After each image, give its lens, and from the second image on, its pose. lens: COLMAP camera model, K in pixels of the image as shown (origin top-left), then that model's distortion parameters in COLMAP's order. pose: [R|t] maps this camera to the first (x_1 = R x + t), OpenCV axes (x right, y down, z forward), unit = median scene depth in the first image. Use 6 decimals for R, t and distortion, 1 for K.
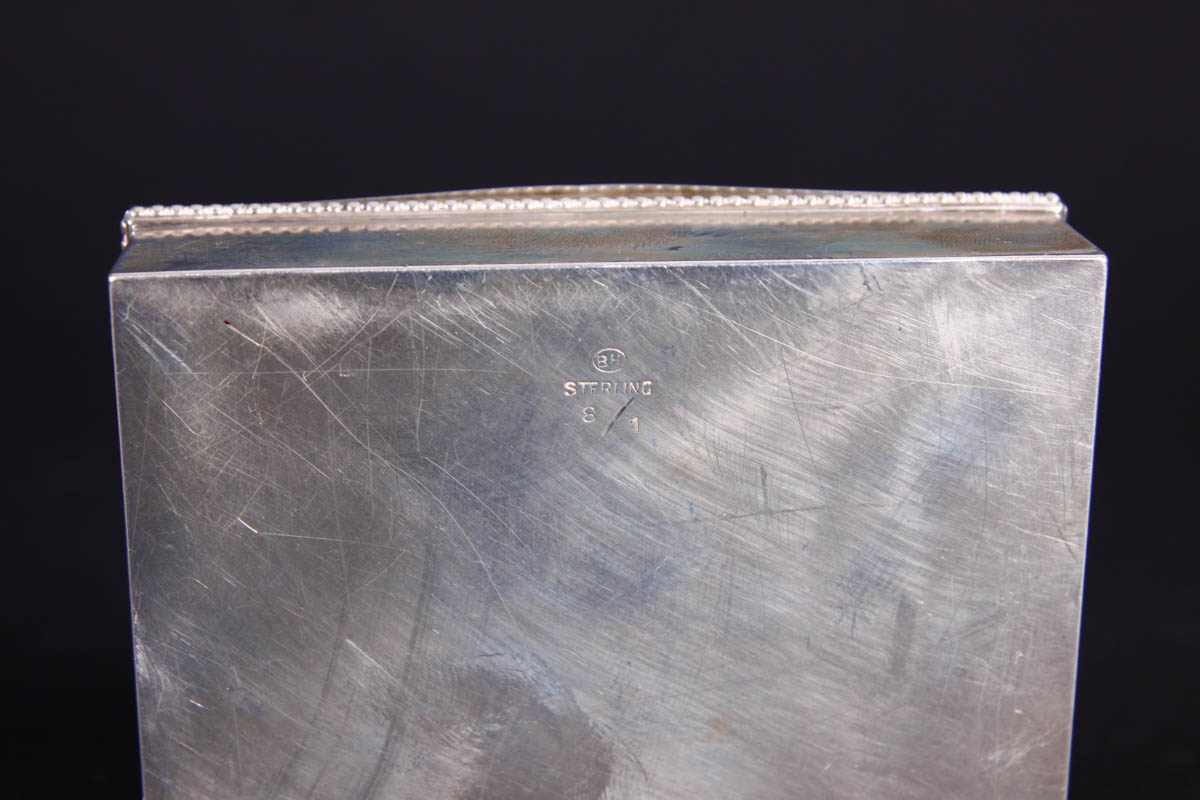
lens RADIAL K [[2541.6, 0, 602.0], [0, 2541.6, 402.1], [0, 0, 1]] dist [-0.151406, 0.000000]
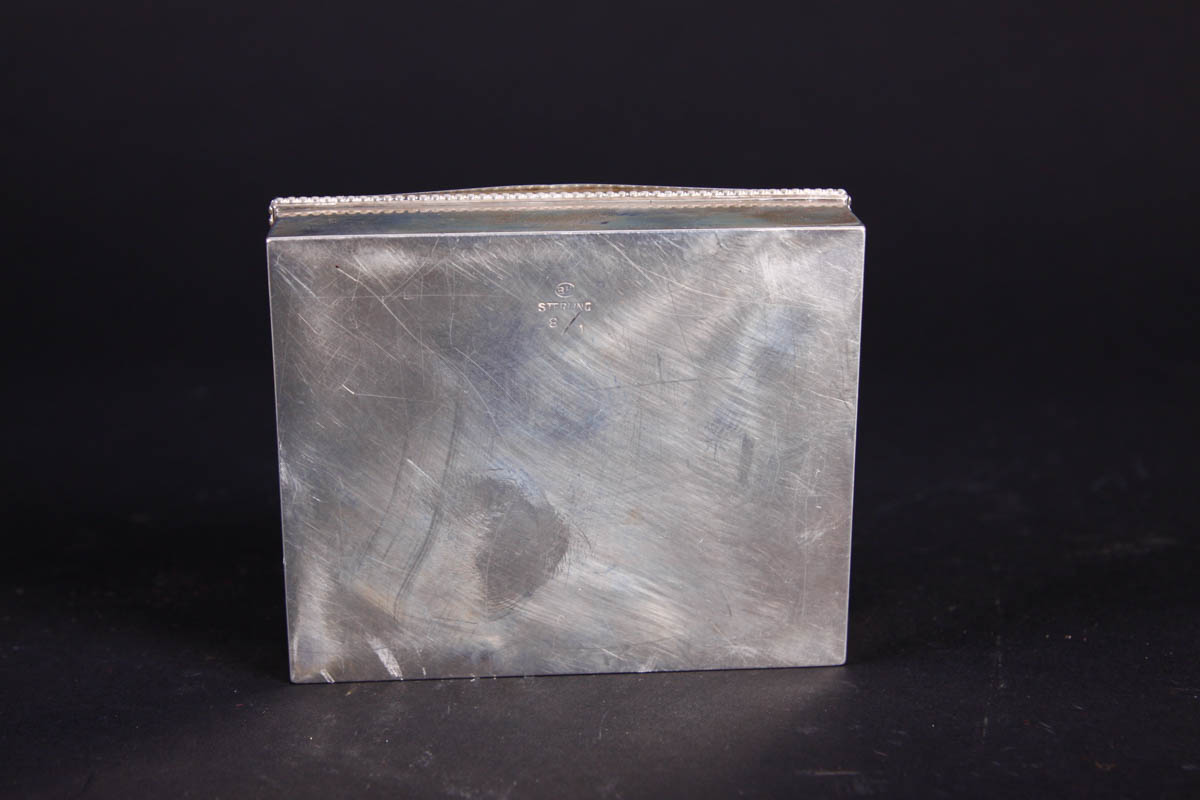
lens RADIAL K [[2089.4, 0, 600.2], [0, 2089.4, 400.2], [0, 0, 1]] dist [-0.102857, 0.000000]
pose [[0.999999, -0.000047, -0.001659, 0.027217], [0.000081, 0.999790, 0.020485, 0.027047], [0.001657, -0.020485, 0.999789, -0.361556]]
